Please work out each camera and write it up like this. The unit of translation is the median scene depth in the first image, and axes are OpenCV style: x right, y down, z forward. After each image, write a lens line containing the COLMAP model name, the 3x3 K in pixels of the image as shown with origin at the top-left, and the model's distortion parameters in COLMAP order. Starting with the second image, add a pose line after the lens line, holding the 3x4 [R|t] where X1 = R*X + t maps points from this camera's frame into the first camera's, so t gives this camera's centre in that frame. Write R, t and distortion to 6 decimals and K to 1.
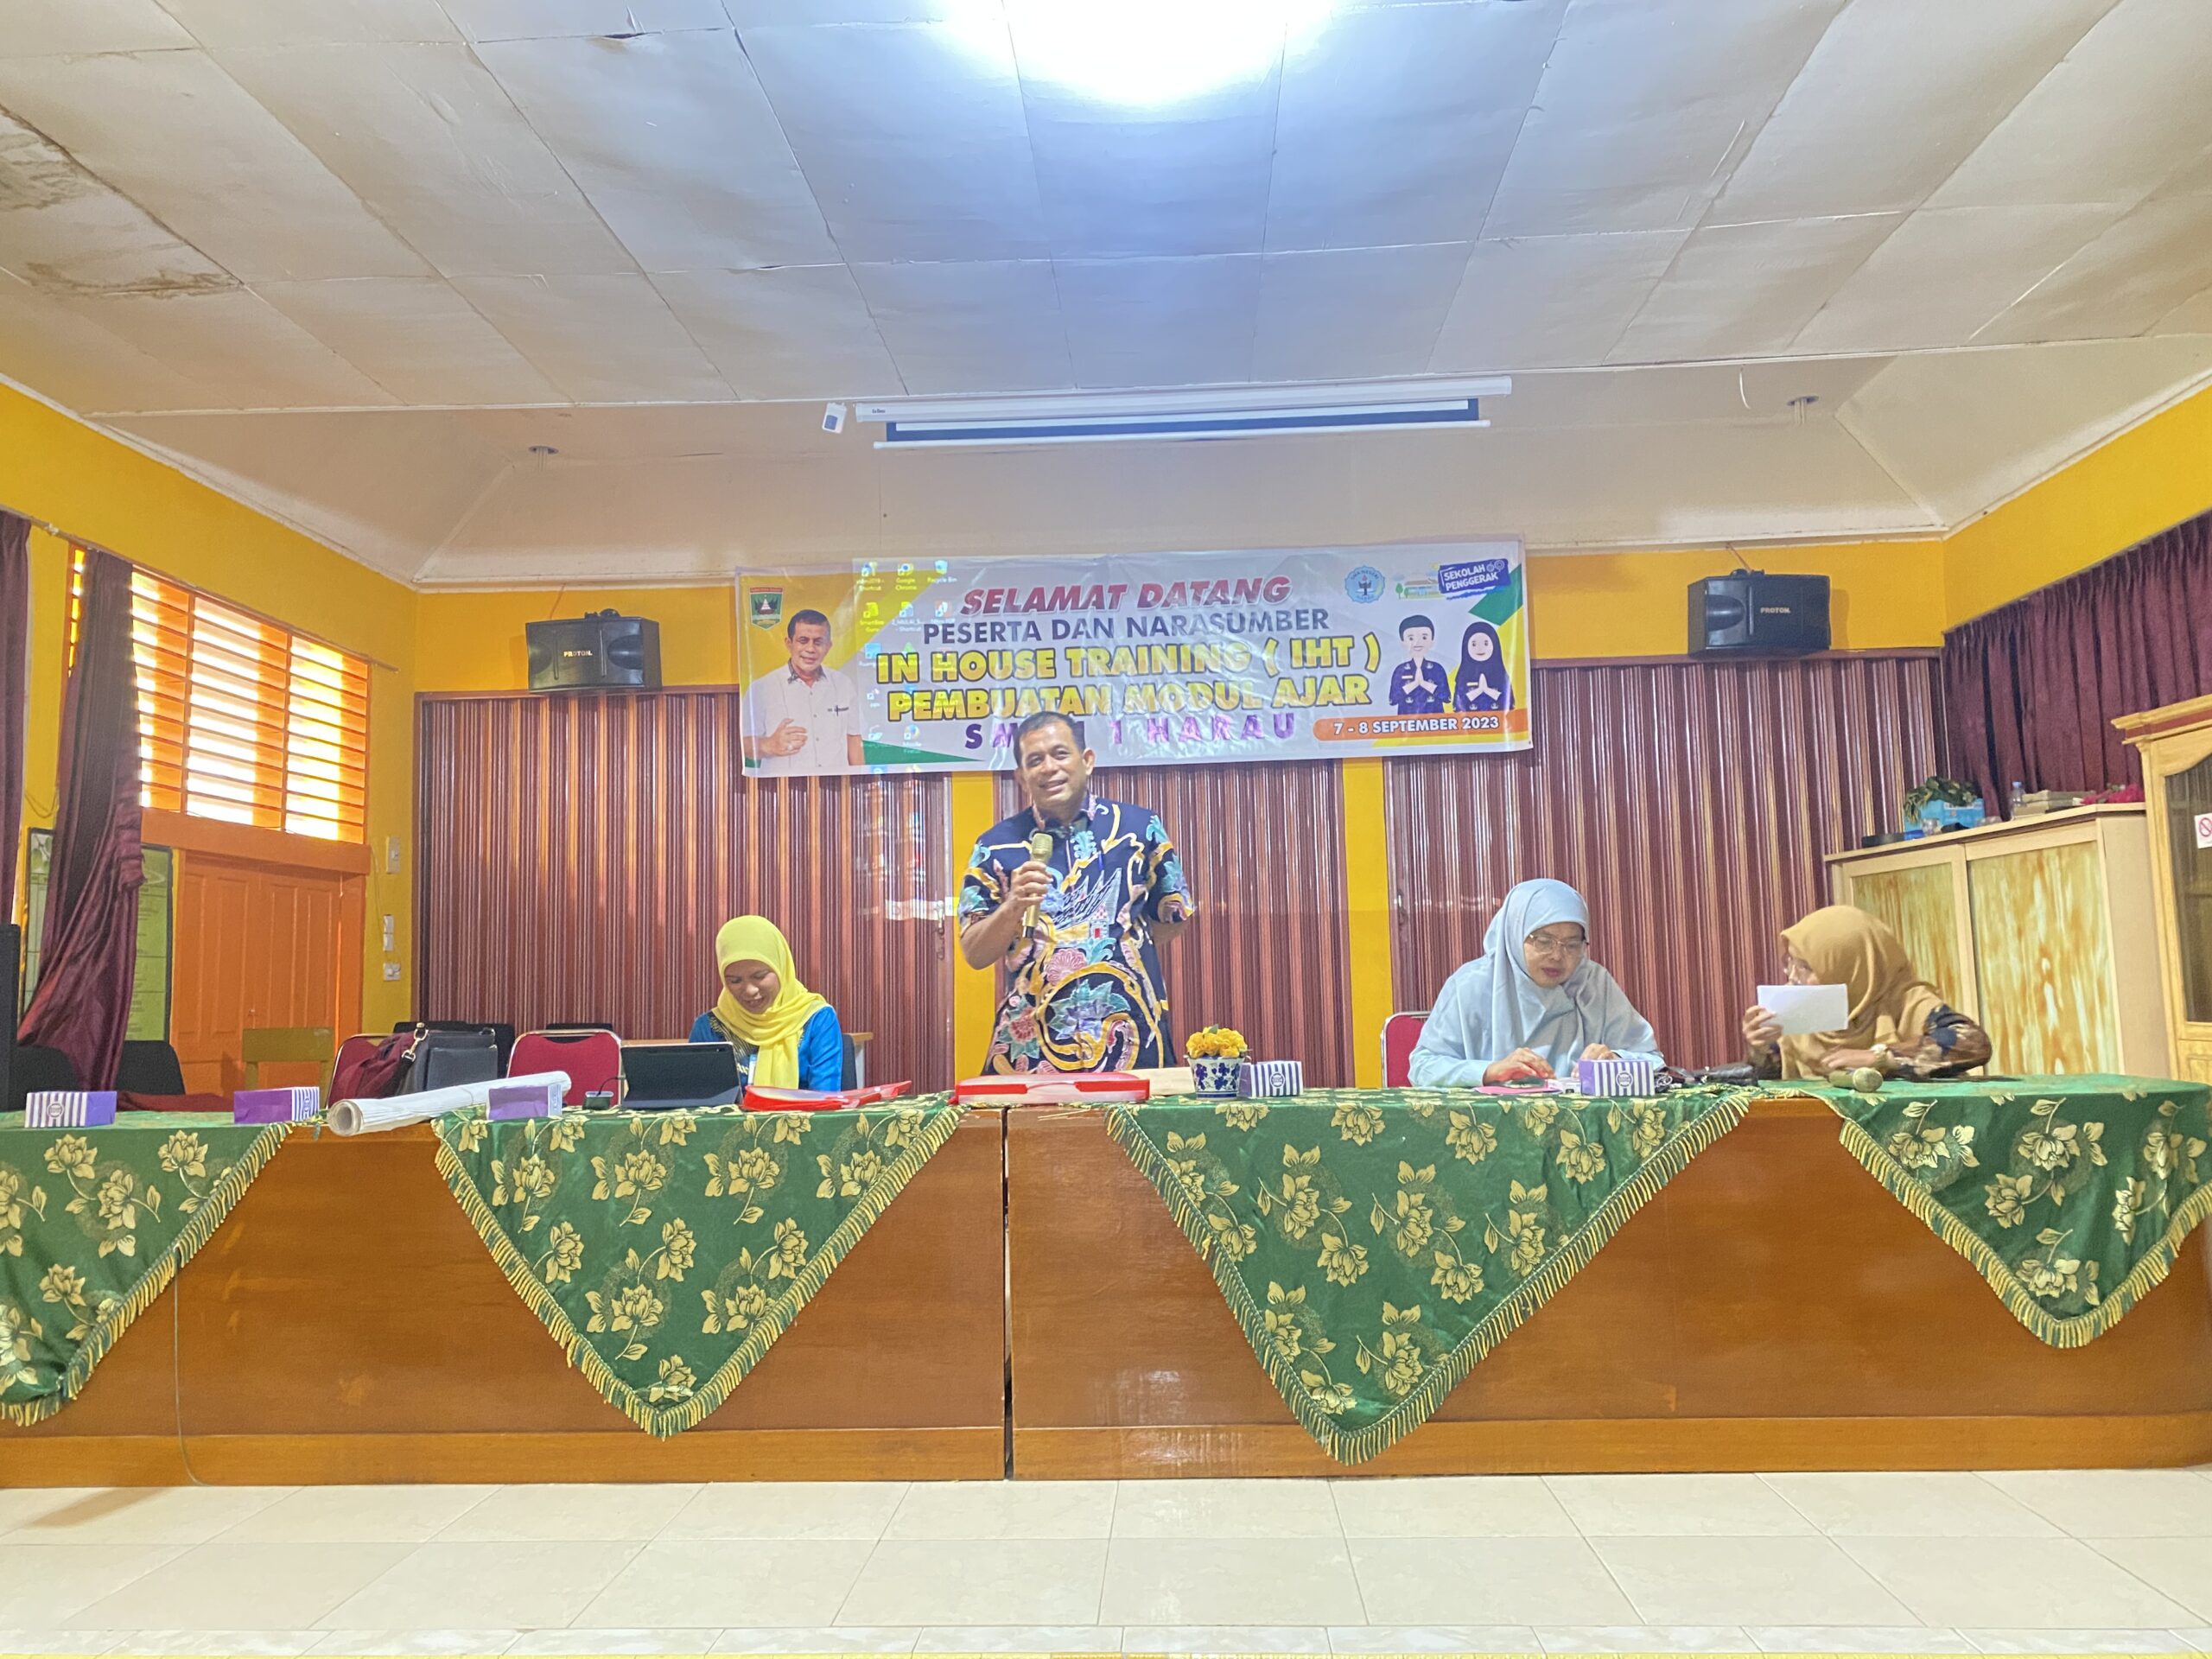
lens RADIAL K [[1673.8, 0, 1090.5], [0, 1673.8, 822.7], [0, 0, 1]] dist [0.015424, -0.028000]
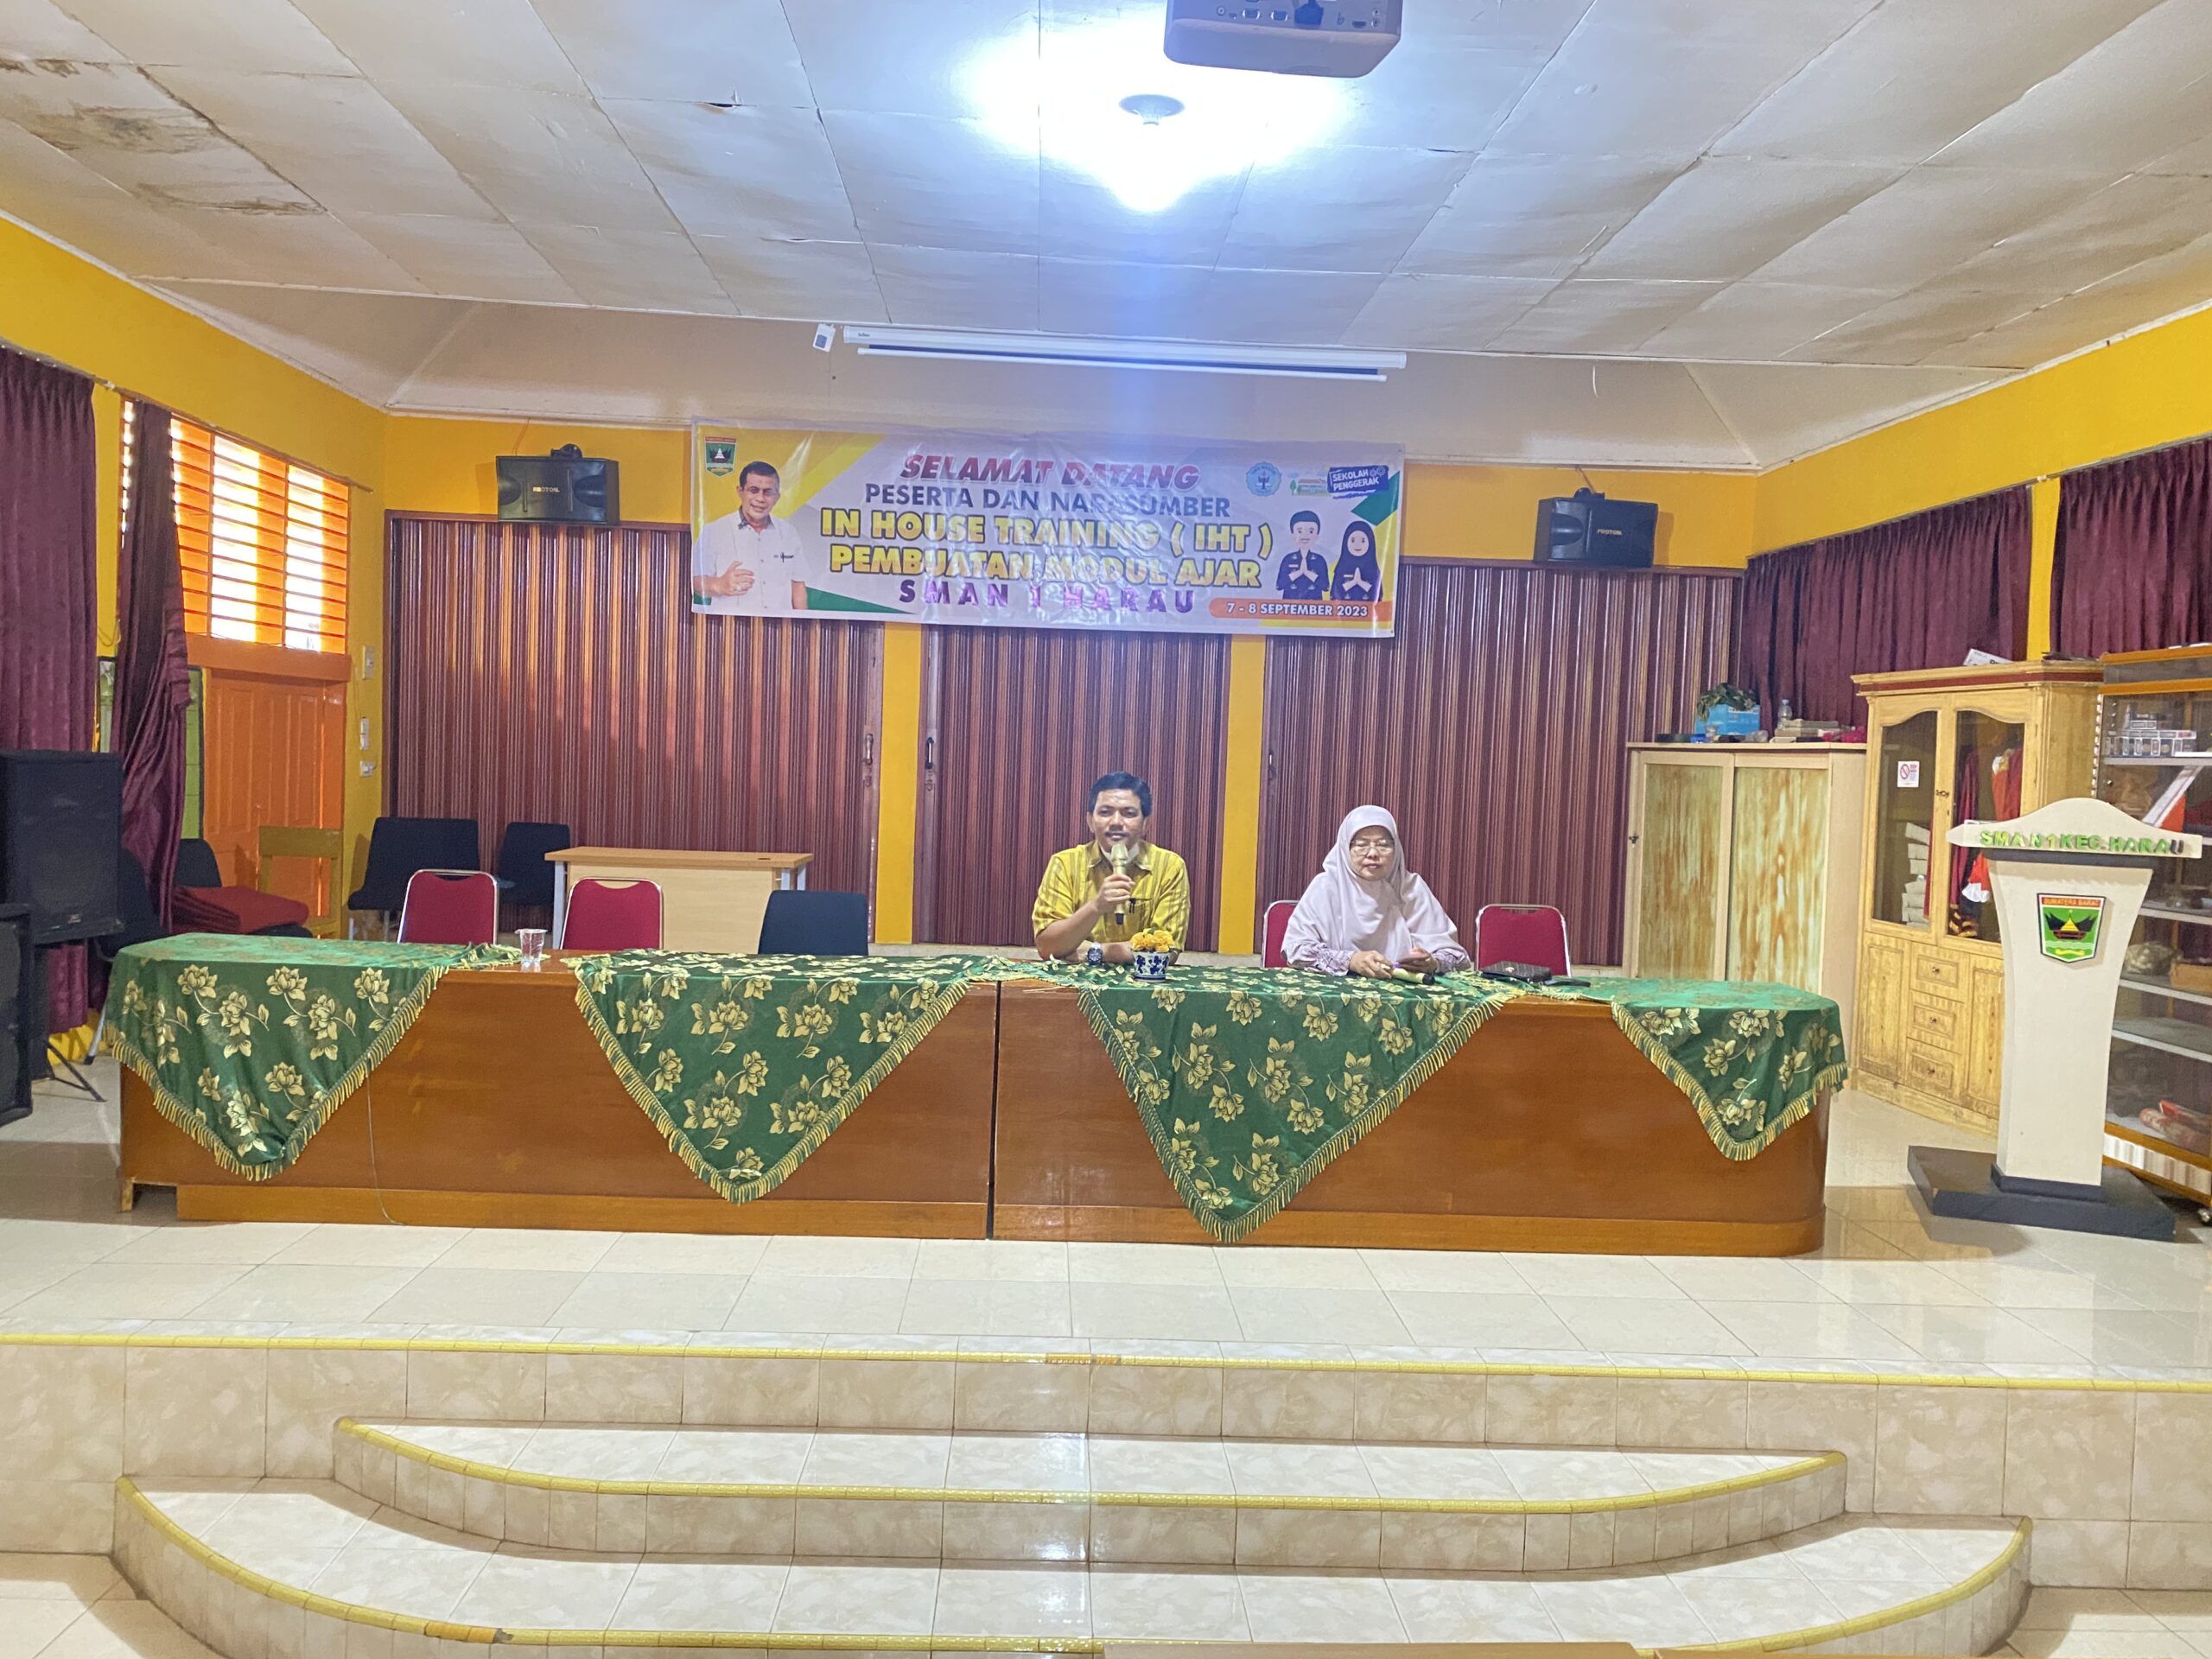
lens RADIAL K [[1673.8, 0, 1111.9], [0, 1673.8, 831.1], [0, 0, 1]] dist [0.015424, -0.028000]
pose [[0.992996, 0.056932, 0.103524, -0.057478], [-0.071227, 0.987573, 0.140097, -0.083825], [-0.094261, -0.146490, 0.984711, -0.191751]]
